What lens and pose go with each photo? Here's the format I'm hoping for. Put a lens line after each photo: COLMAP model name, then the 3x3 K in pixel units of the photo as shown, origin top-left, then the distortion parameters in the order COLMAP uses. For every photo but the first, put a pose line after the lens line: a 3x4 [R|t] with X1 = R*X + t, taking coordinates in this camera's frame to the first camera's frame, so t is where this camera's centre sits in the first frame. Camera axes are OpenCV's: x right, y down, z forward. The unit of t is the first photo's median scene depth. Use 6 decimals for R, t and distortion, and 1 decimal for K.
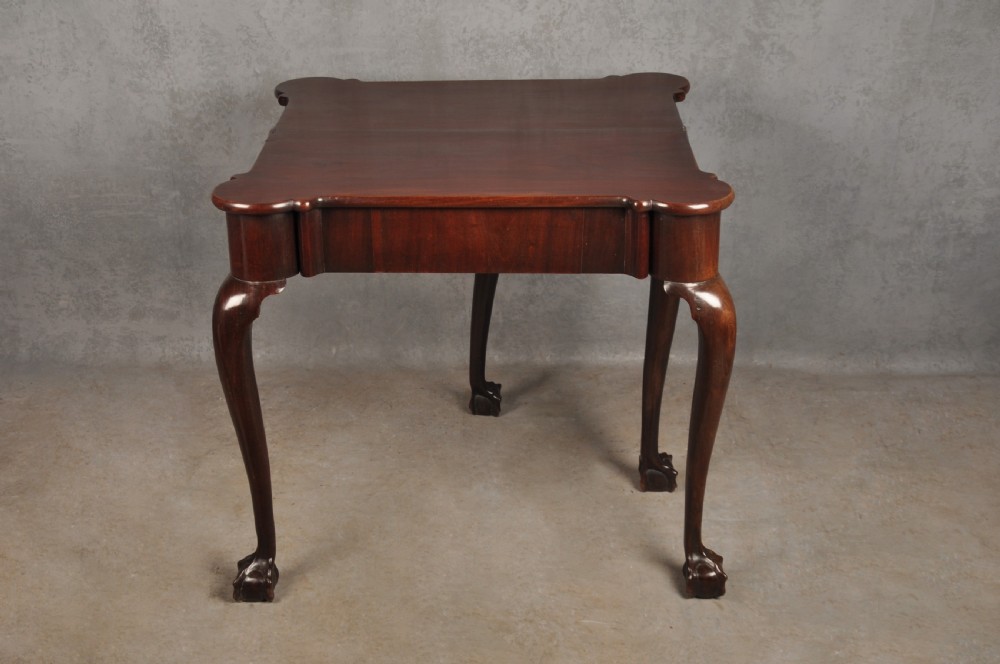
lens RADIAL K [[1456.3, 0, 501.1], [0, 1456.3, 337.7], [0, 0, 1]] dist [0.117036, 0.407171]
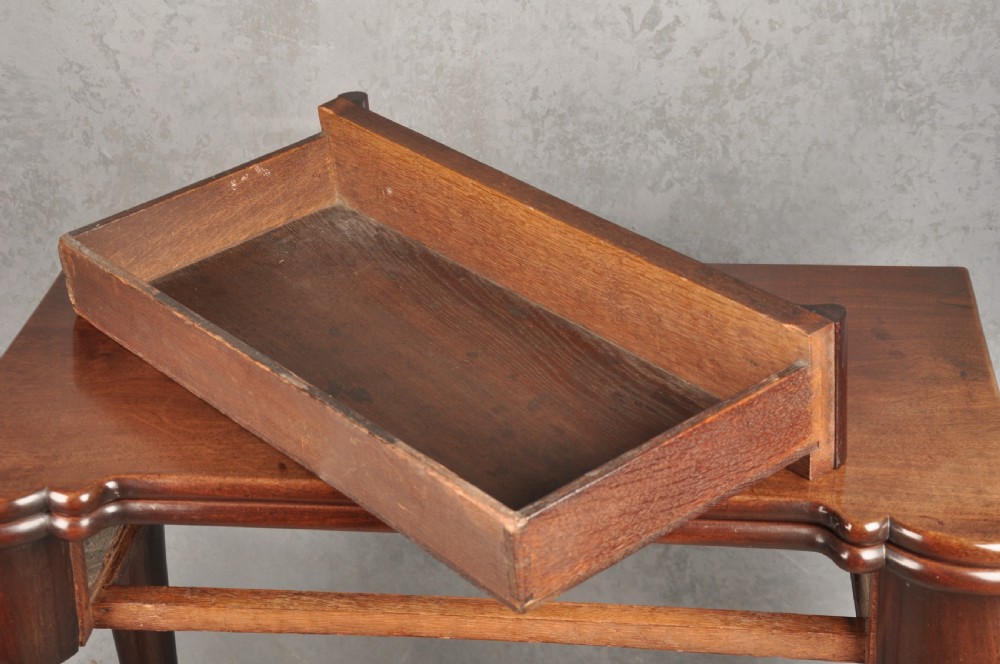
lens RADIAL K [[1963.4, 0, 500.0], [0, 1963.4, 332.0], [0, 0, 1]] dist [0.328483, 0.491171]
pose [[0.992865, 0.043428, -0.111053, 0.034882], [-0.038224, 0.998088, 0.048569, -0.158719], [0.112950, -0.043978, 0.992627, 0.366427]]
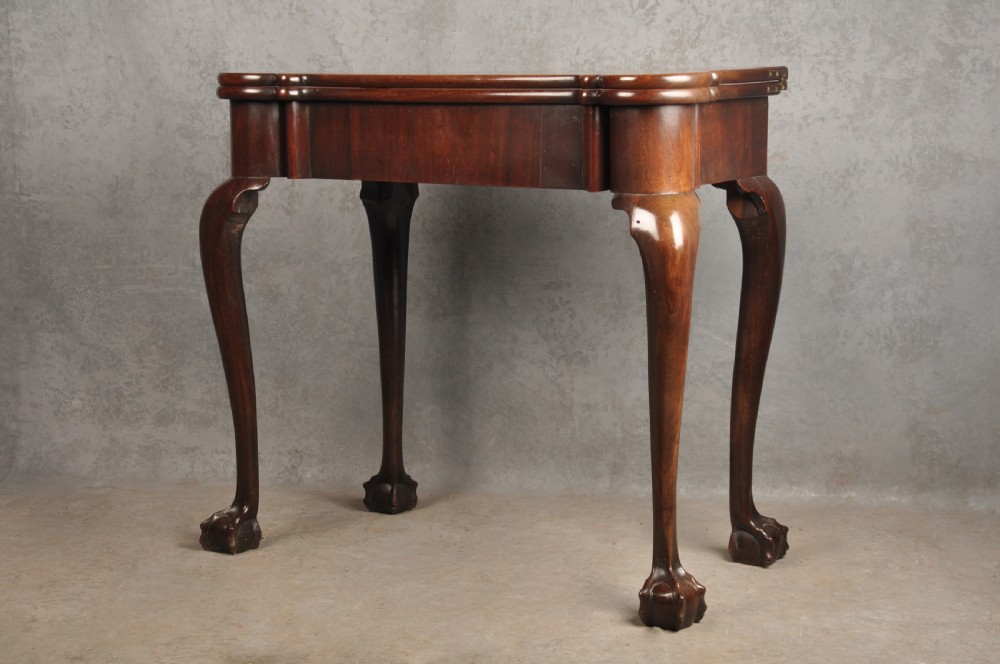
lens RADIAL K [[1936.8, 0, 495.7], [0, 1936.8, 343.1], [0, 0, 1]] dist [0.315421, 0.547007]
pose [[0.987710, 0.018928, -0.155150, 0.097066], [-0.059982, 0.962540, -0.264422, 0.224898], [0.144333, 0.270478, 0.951845, 0.008852]]
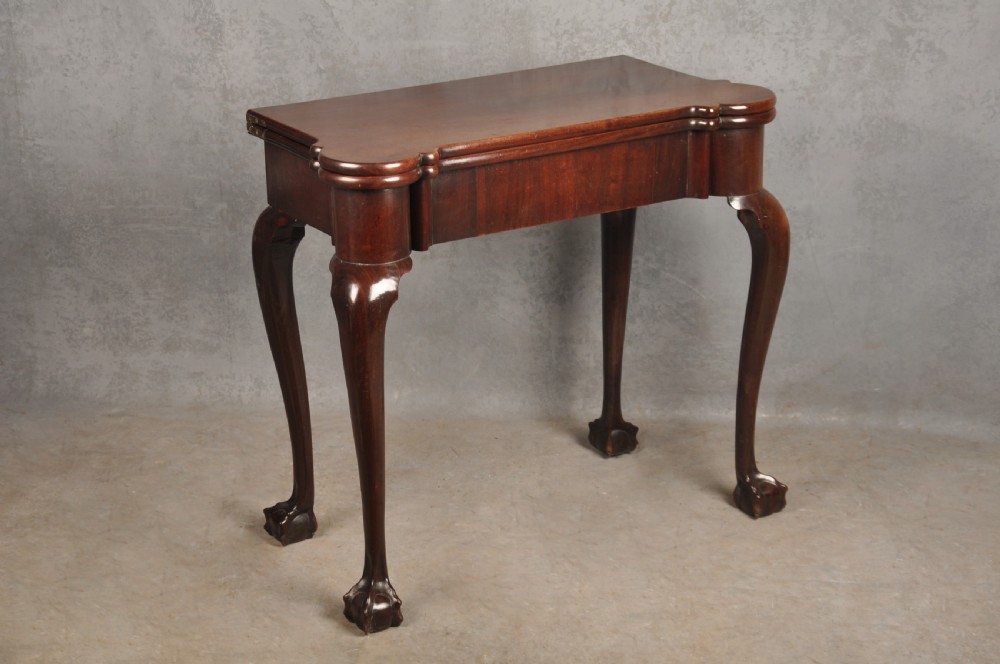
lens RADIAL K [[2043.6, 0, 494.2], [0, 2043.6, 342.8], [0, 0, 1]] dist [0.362060, 0.505905]
pose [[0.996511, 0.028192, -0.078552, 0.037770], [-0.034638, 0.996034, -0.081953, 0.078702], [0.075930, 0.084388, 0.993536, -0.197619]]
